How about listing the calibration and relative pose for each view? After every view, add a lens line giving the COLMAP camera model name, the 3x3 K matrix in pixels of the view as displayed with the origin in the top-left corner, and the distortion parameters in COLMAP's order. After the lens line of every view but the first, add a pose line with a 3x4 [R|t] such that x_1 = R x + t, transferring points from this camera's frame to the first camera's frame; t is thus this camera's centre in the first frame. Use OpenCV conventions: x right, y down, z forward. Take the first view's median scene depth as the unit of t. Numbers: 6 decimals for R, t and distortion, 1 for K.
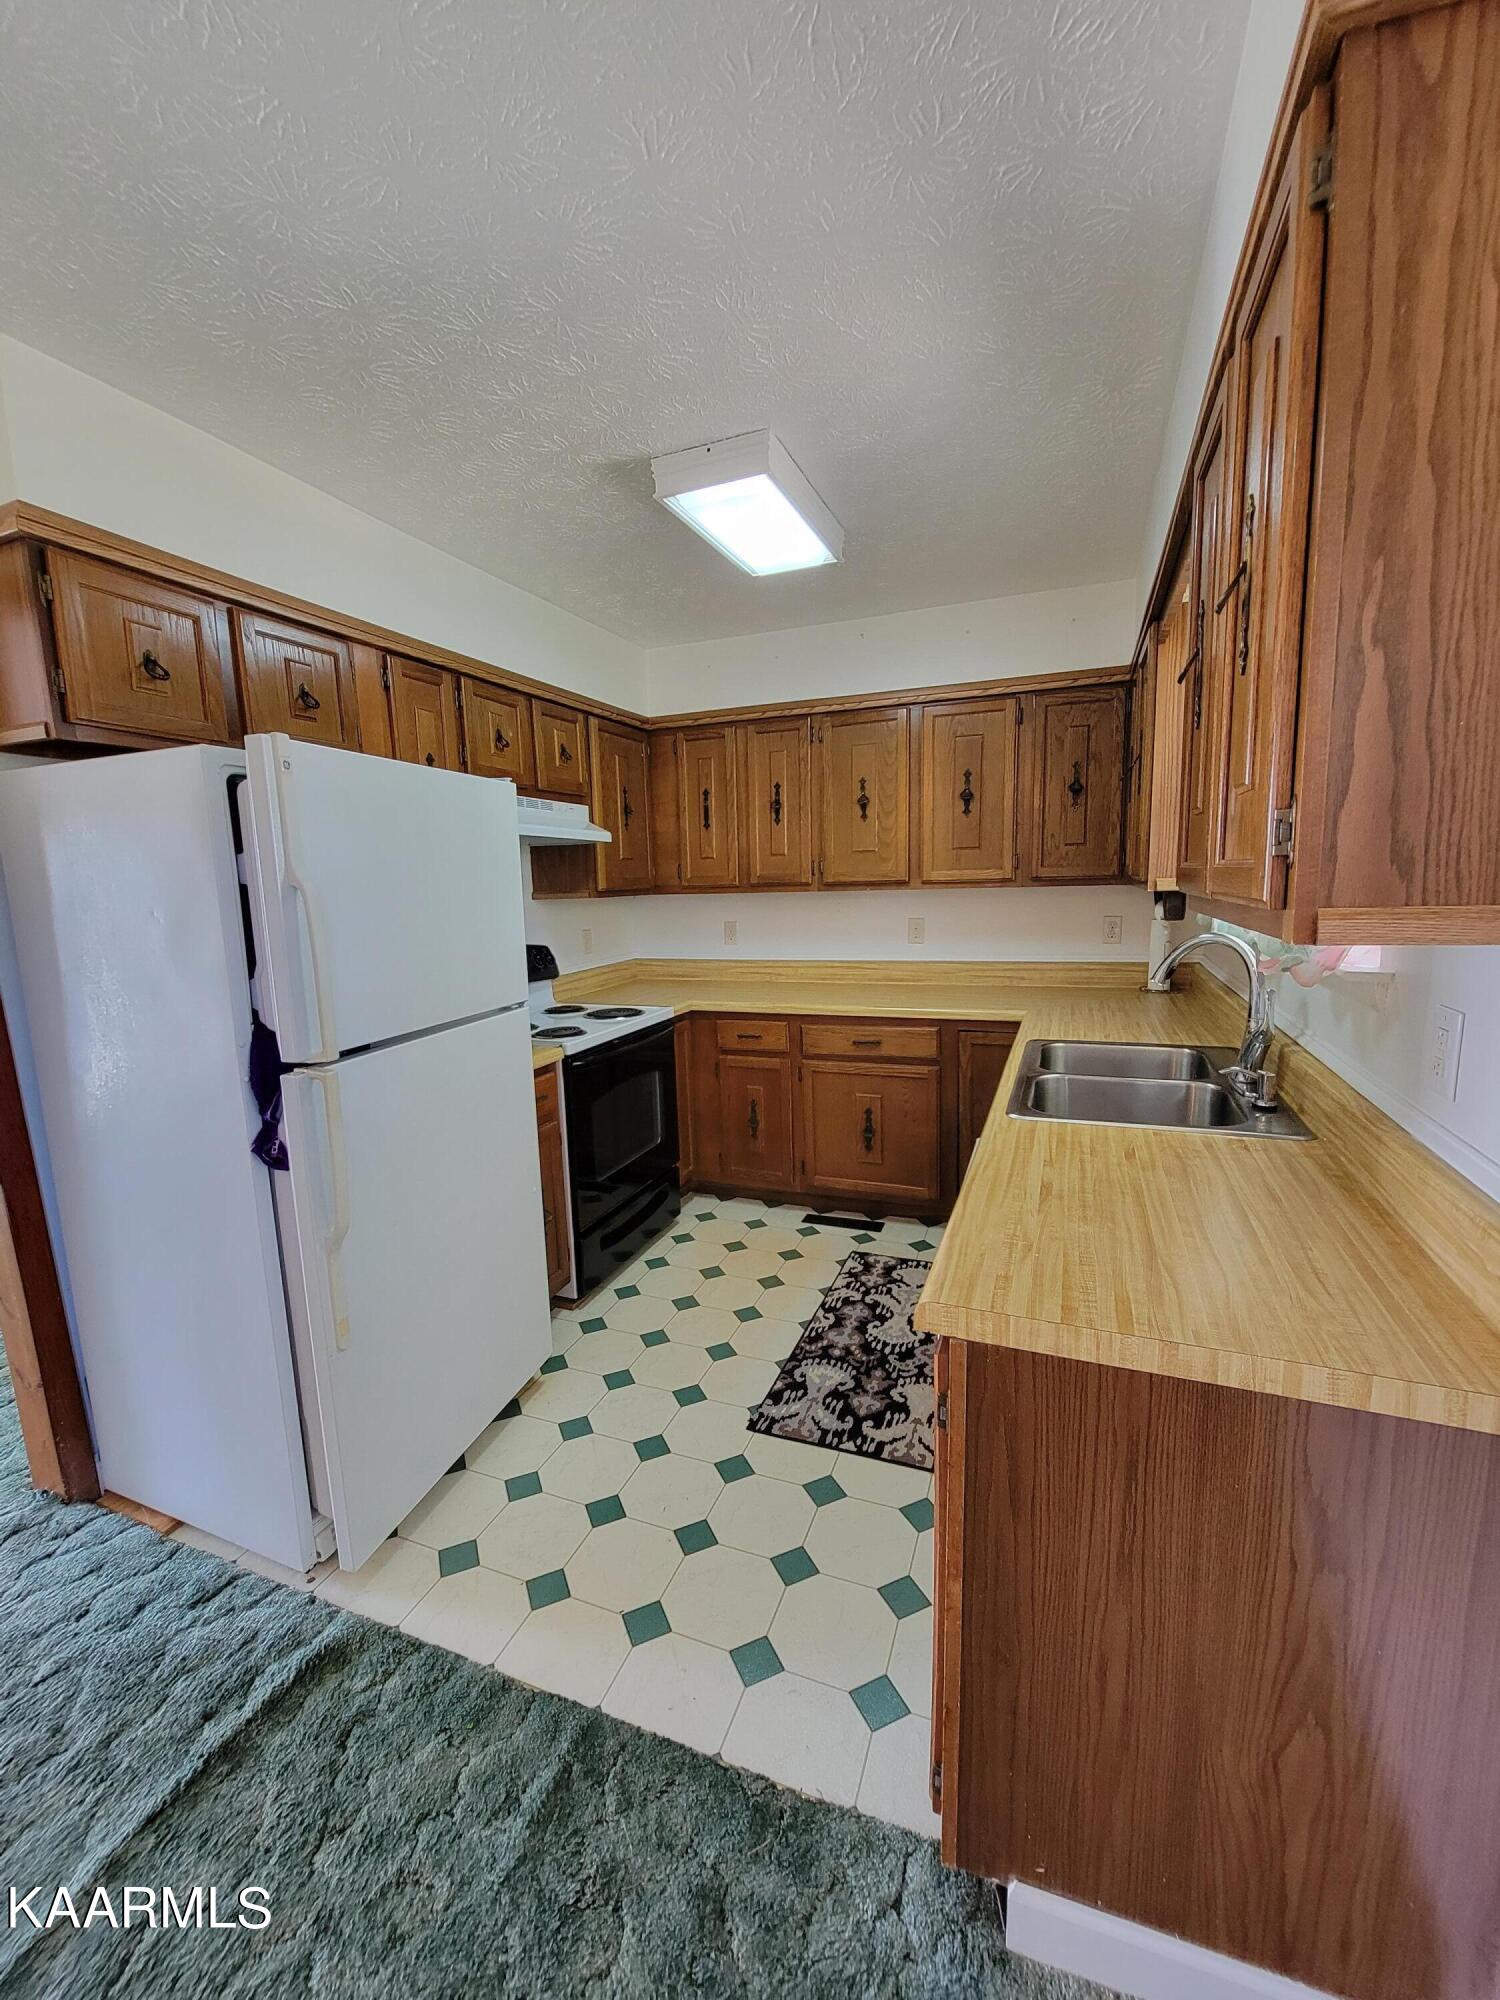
lens RADIAL K [[806.1, 0, 731.6], [0, 806.1, 1008.3], [0, 0, 1]] dist [-0.006100, -0.000066]
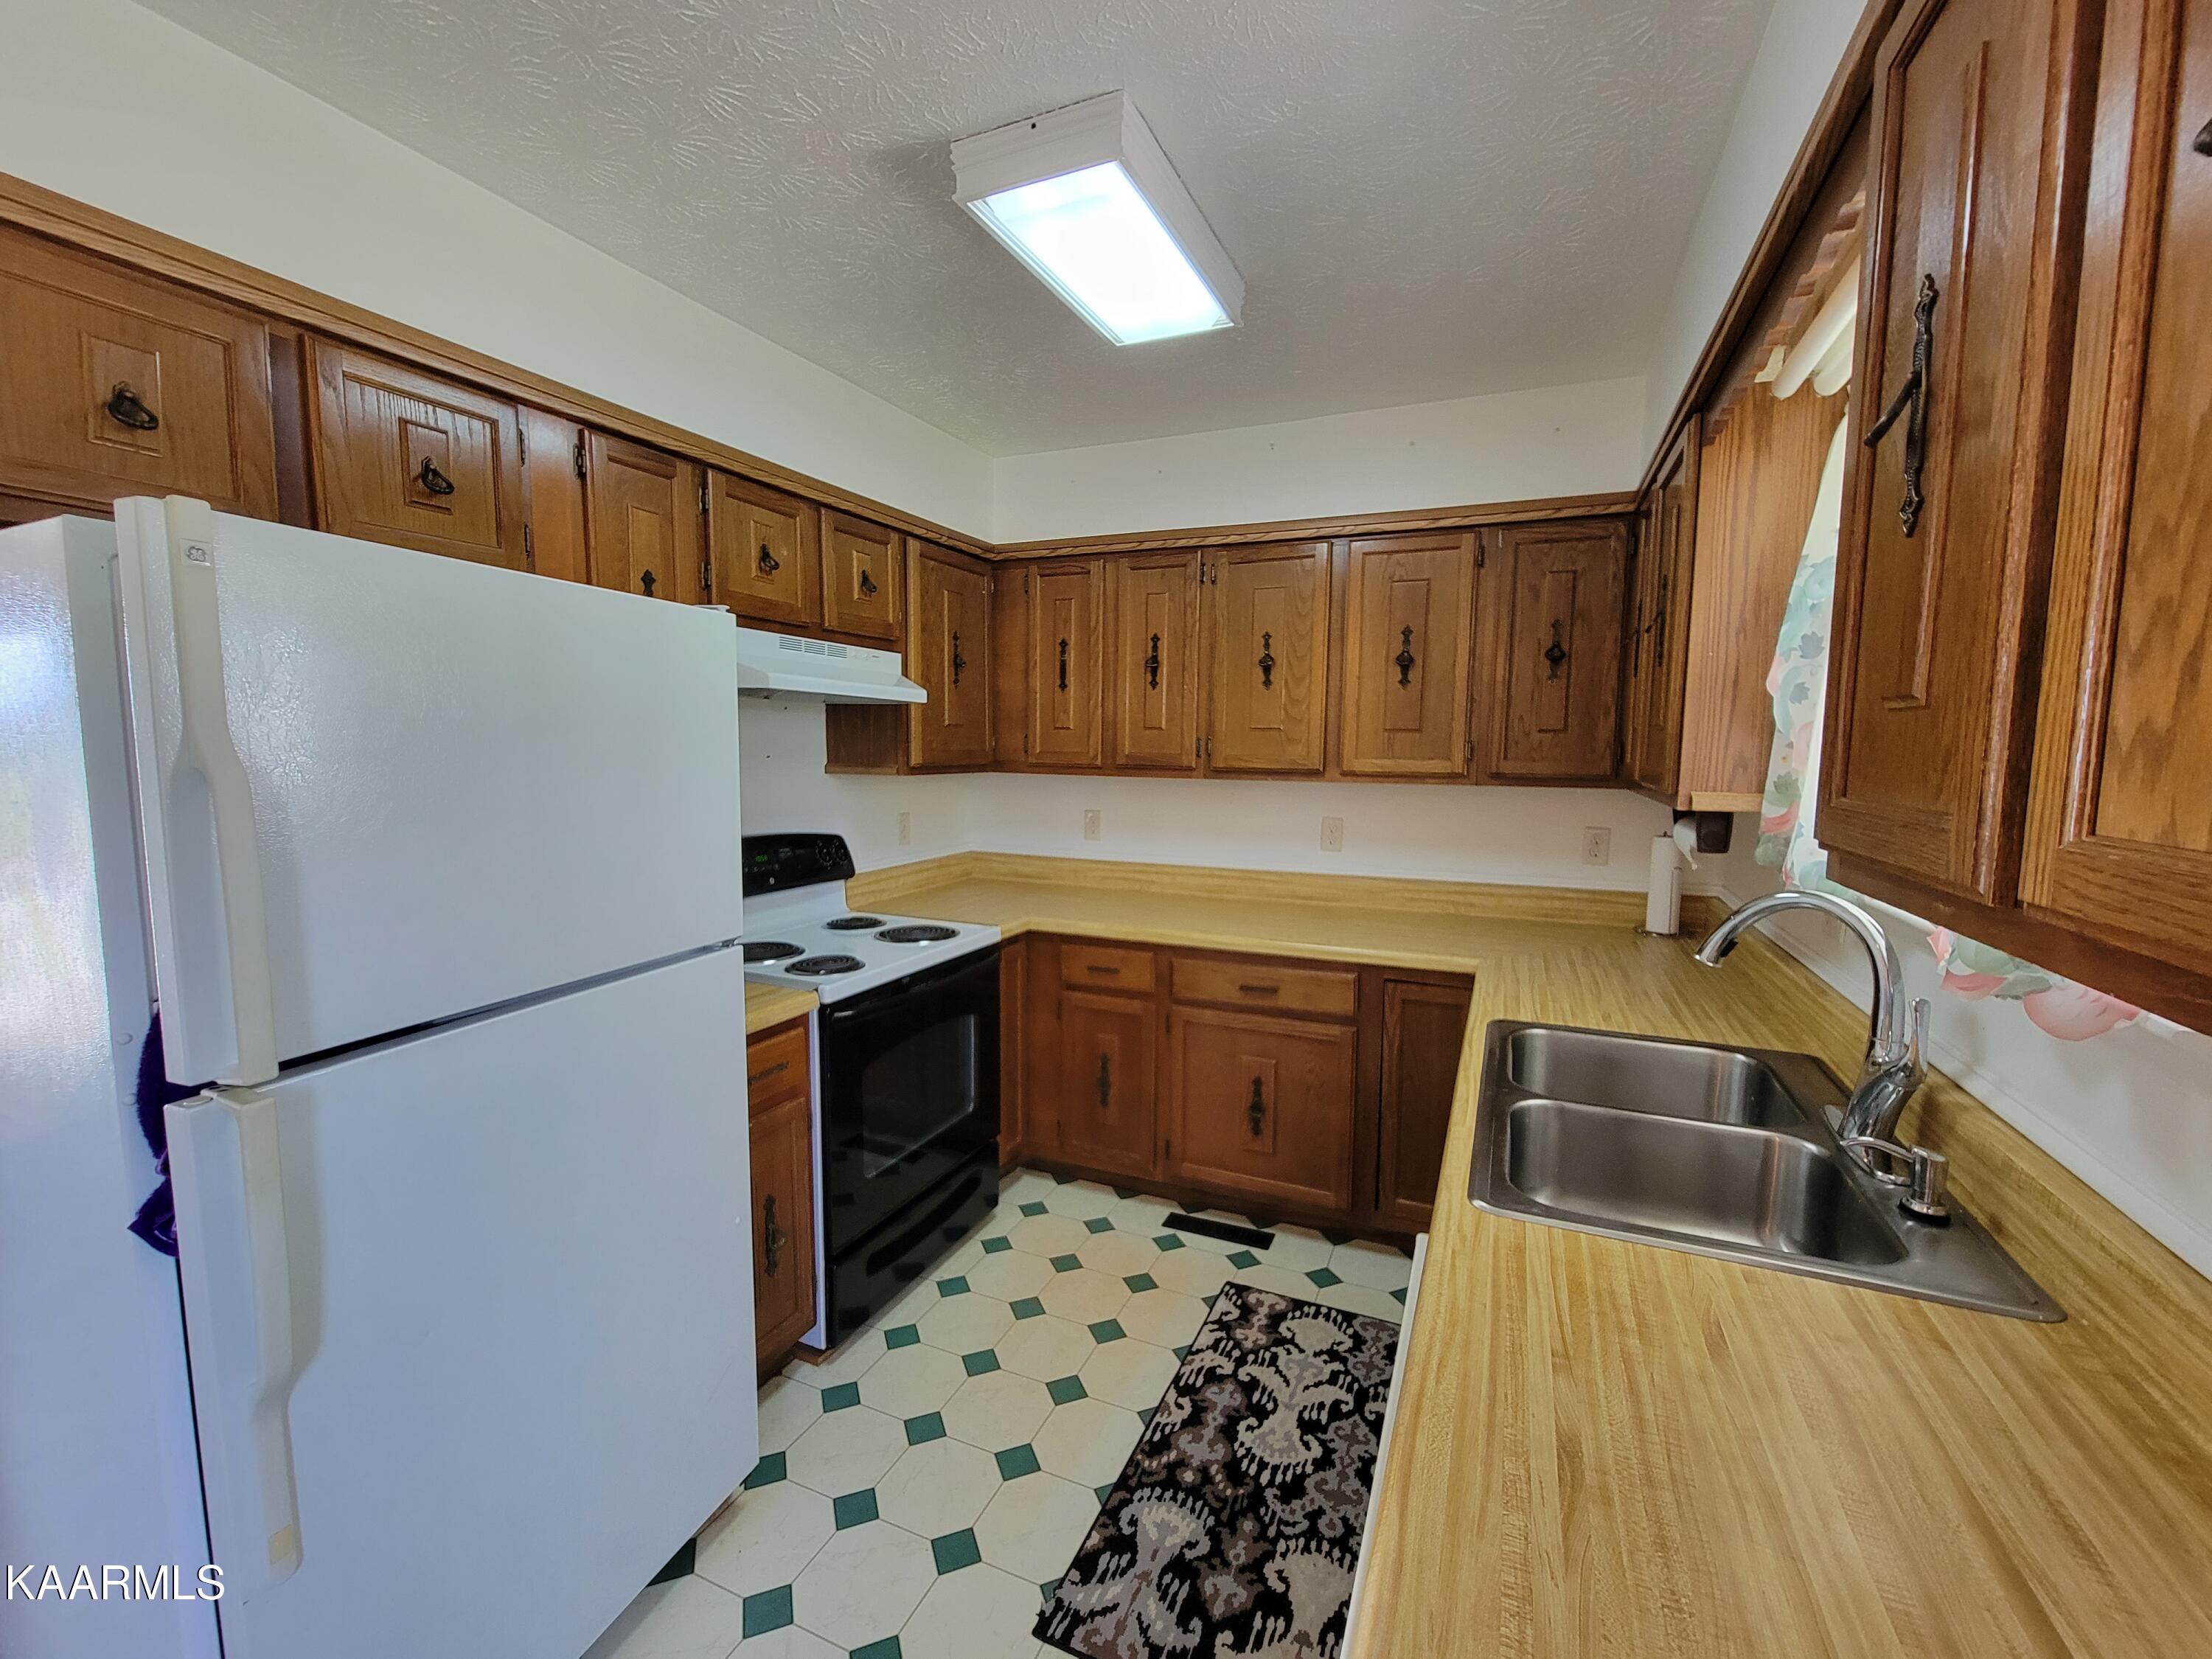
lens RADIAL K [[900.1, 0, 1109.3], [0, 900.1, 845.9], [0, 0, 1]] dist [-0.011087, 0.000336]
pose [[0.998901, 0.042258, -0.020252, 0.044896], [-0.043156, 0.998000, -0.046201, -0.044190], [0.018259, 0.047024, 0.998727, 0.180939]]
